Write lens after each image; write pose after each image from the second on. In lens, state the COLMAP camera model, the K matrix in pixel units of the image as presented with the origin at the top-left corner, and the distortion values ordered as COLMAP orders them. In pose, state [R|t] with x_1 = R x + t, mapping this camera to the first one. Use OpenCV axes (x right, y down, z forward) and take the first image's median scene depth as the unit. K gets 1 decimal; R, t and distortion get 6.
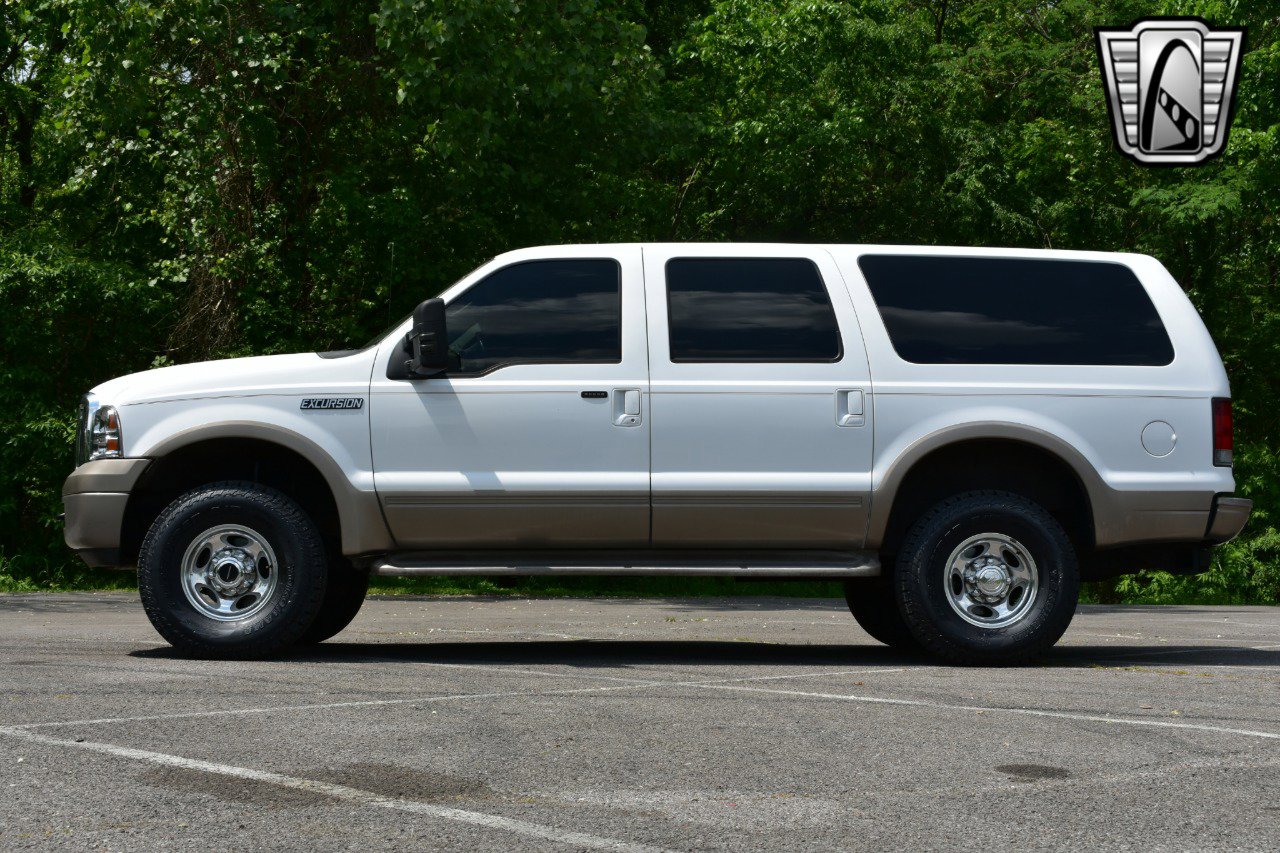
lens RADIAL K [[1853.9, 0, 648.2], [0, 1853.9, 420.5], [0, 0, 1]] dist [-0.028511, 0.061985]
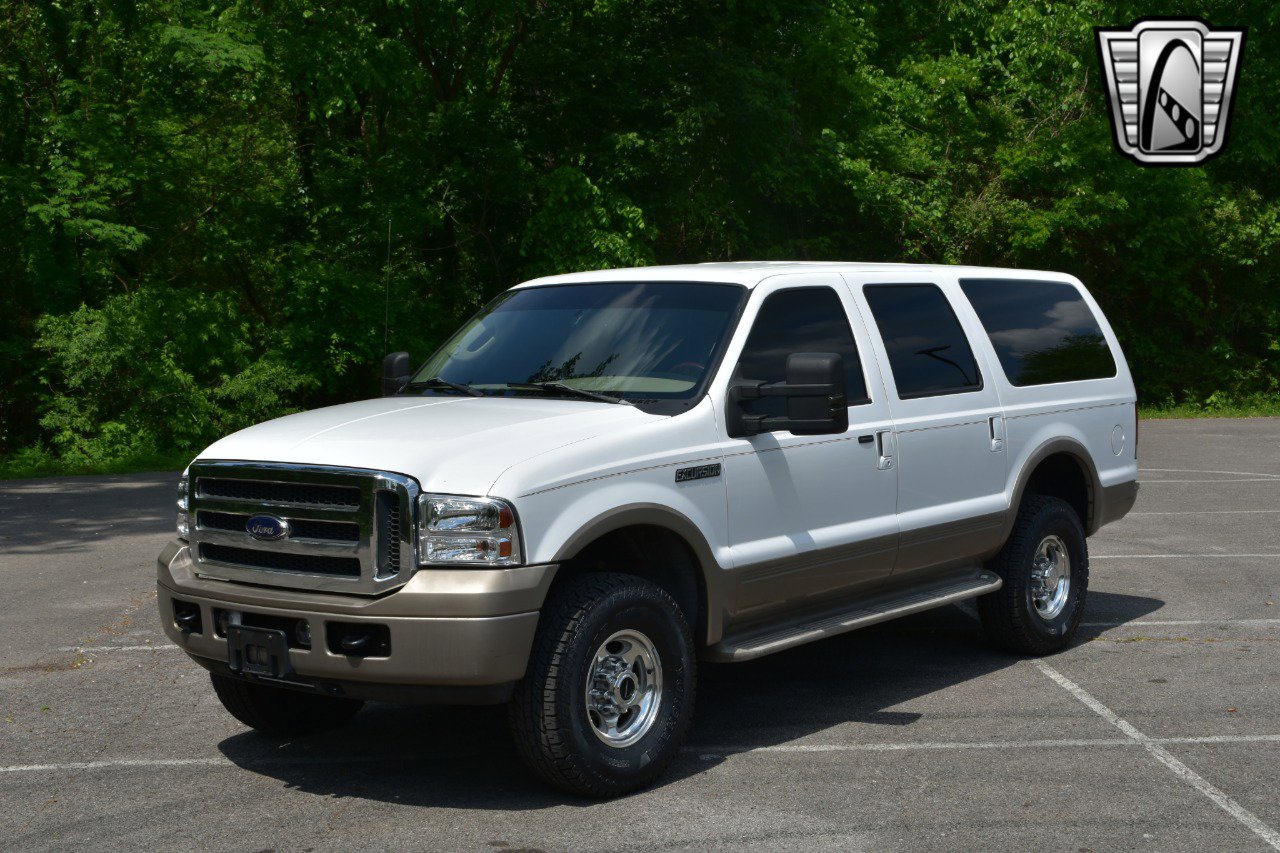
lens RADIAL K [[1853.9, 0, 648.2], [0, 1853.9, 420.5], [0, 0, 1]] dist [-0.028511, 0.061985]
pose [[0.661263, -0.060782, 0.747688, -0.808749], [-0.038674, 0.992624, 0.114898, -0.127739], [-0.749157, -0.104894, 0.654034, 0.454050]]
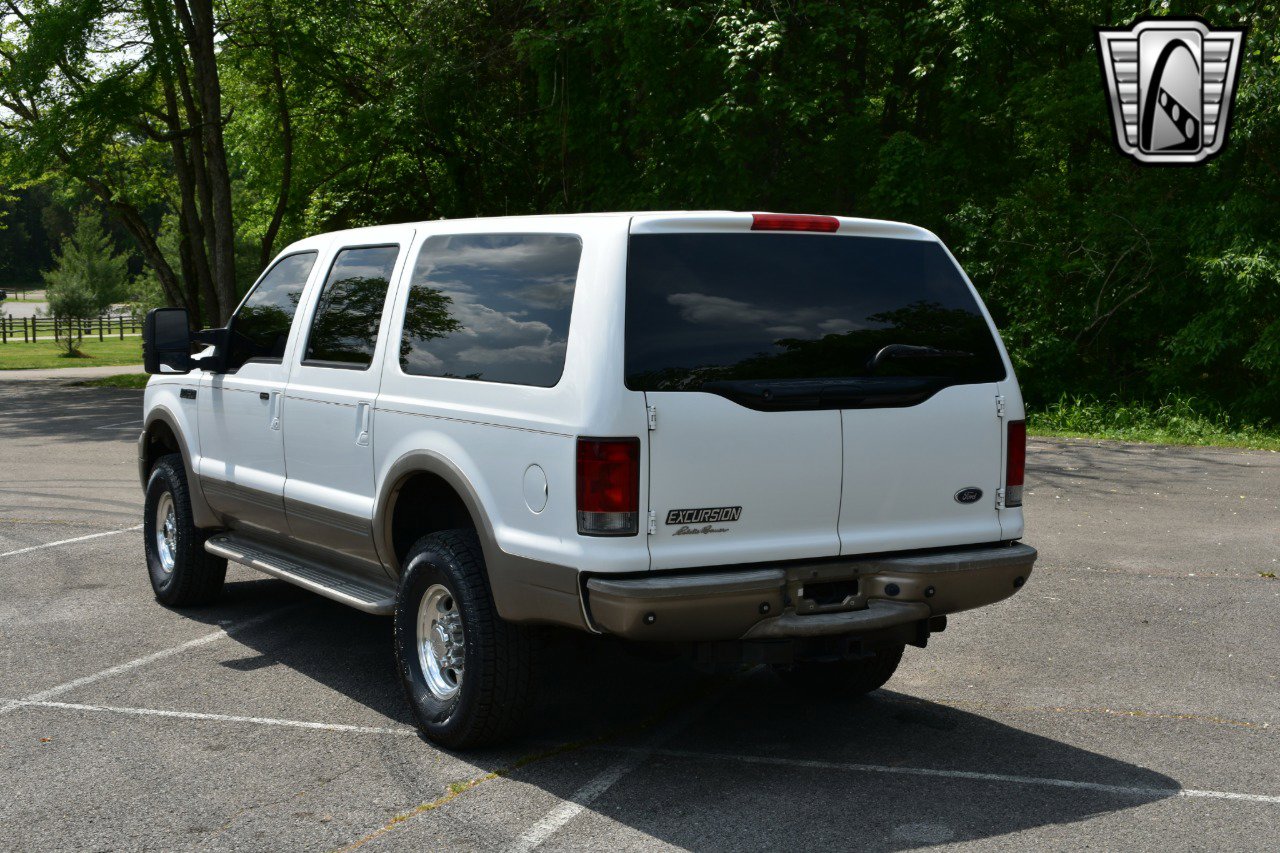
lens RADIAL K [[1853.9, 0, 648.2], [0, 1853.9, 420.5], [0, 0, 1]] dist [-0.028511, 0.061985]
pose [[0.476688, 0.059799, -0.877036, 0.939703], [0.056026, 0.993589, 0.098197, -0.086503], [0.877285, -0.095946, 0.470282, 0.701072]]
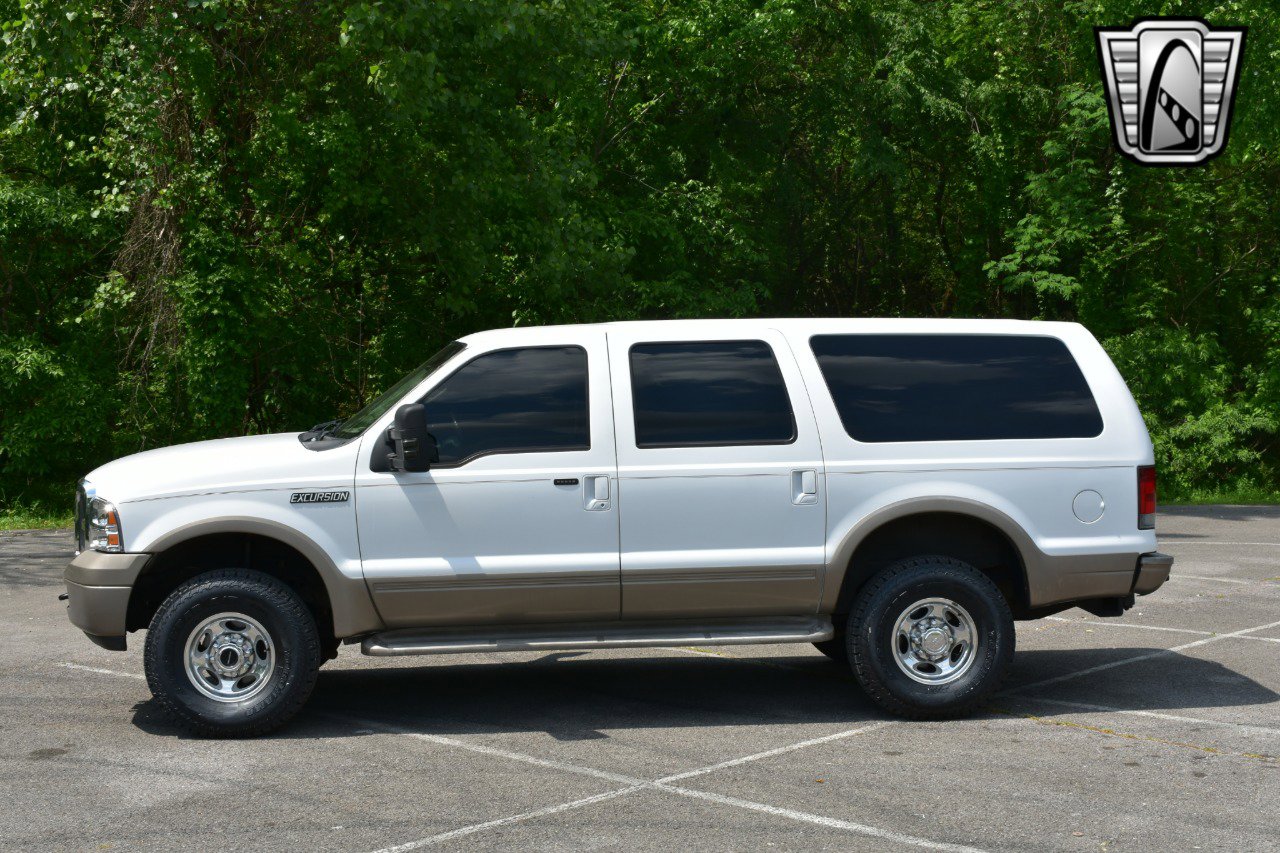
lens RADIAL K [[1853.9, 0, 648.2], [0, 1853.9, 420.5], [0, 0, 1]] dist [-0.028511, 0.061985]
pose [[0.999011, -0.020881, 0.039254, -0.022749], [0.016616, 0.994228, 0.105991, -0.159762], [-0.041241, -0.105234, 0.993592, -0.059344]]
